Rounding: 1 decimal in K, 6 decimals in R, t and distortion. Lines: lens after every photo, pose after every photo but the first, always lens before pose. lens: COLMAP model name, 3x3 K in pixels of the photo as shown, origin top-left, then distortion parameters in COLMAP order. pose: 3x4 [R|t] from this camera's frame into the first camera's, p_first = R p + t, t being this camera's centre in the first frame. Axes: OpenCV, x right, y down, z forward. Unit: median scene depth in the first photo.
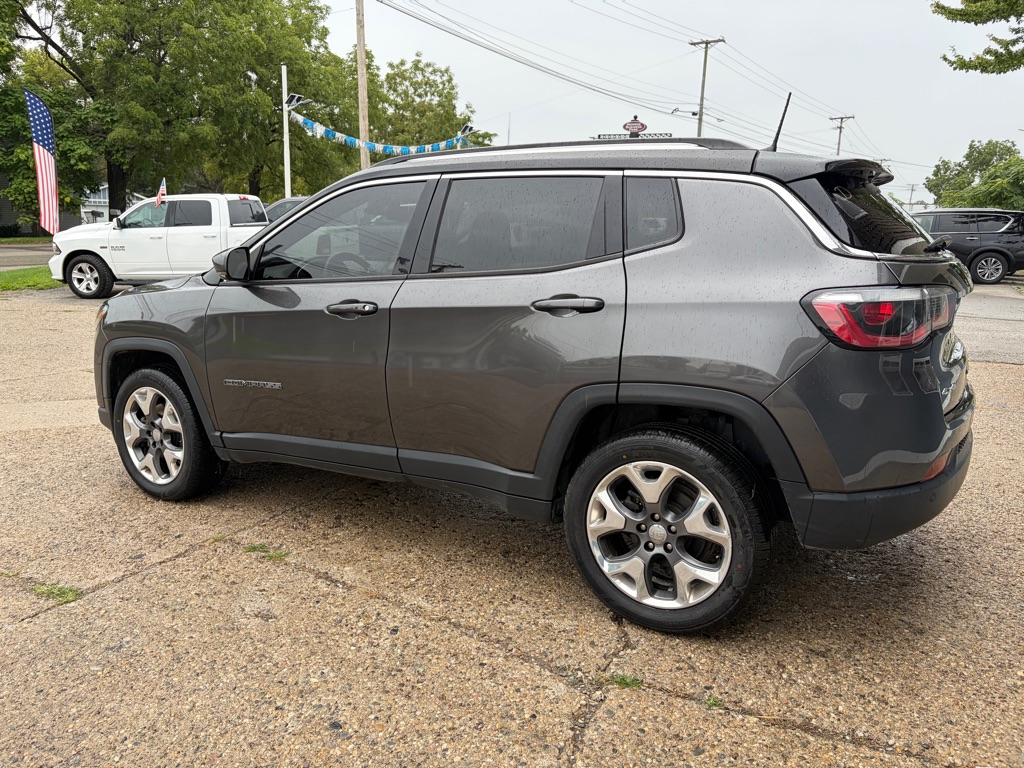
lens RADIAL K [[781.0, 0, 506.2], [0, 781.0, 388.0], [0, 0, 1]] dist [0.038723, -0.041366]
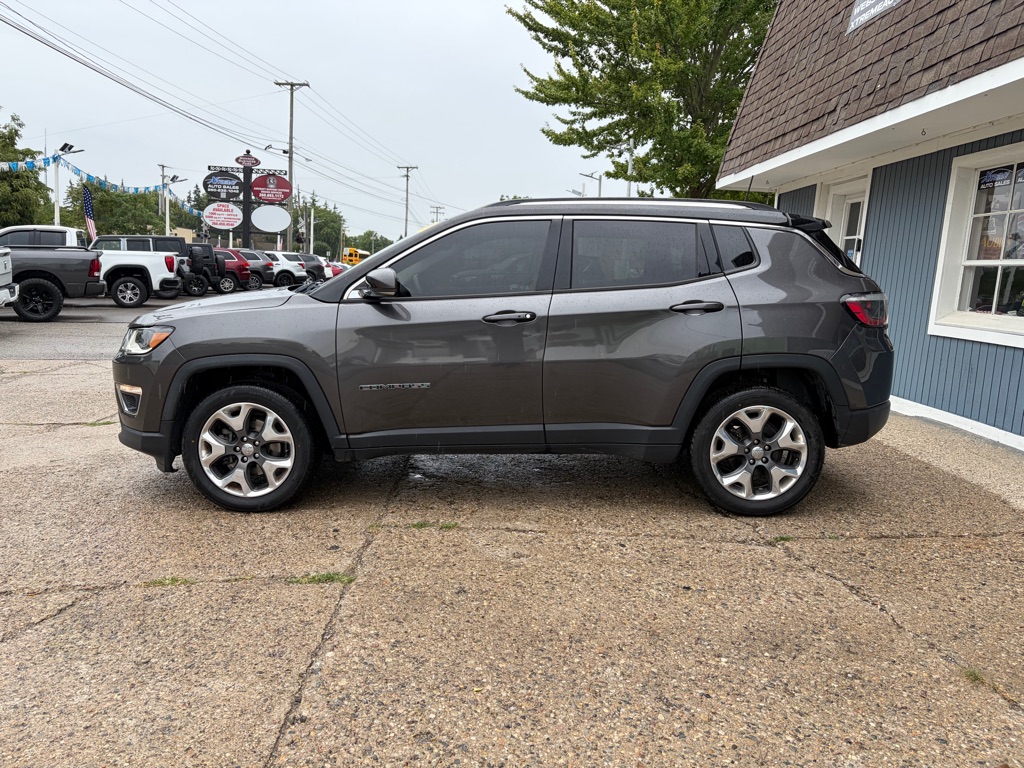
lens RADIAL K [[781.0, 0, 507.6], [0, 781.0, 393.4], [0, 0, 1]] dist [0.038723, -0.041366]
pose [[0.856596, -0.068342, 0.511441, -0.847260], [0.087659, 0.996056, -0.013716, 0.038442], [-0.508487, 0.056582, 0.859209, -0.079271]]
